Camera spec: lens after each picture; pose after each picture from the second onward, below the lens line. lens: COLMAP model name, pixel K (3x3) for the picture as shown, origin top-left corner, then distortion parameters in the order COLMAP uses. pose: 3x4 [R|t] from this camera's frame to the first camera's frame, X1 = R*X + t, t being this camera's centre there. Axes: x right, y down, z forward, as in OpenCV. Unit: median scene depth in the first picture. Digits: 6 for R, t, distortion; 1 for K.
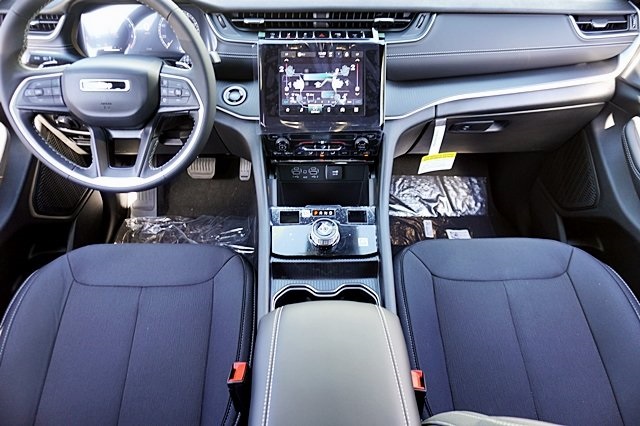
lens RADIAL K [[427.0, 0, 320.4], [0, 427.0, 212.7], [0, 0, 1]] dist [-0.031490, 0.013254]
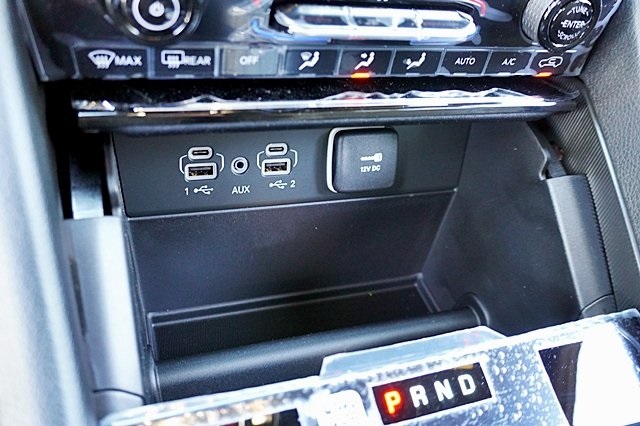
lens RADIAL K [[576.5, 0, 319.2], [0, 576.5, 212.2], [0, 0, 1]] dist [-0.014023, -0.006168]
pose [[0.947986, -0.082290, 0.307490, -0.098450], [0.086883, 0.996218, -0.001253, -0.073585], [-0.306224, 0.027904, 0.951550, 0.761011]]
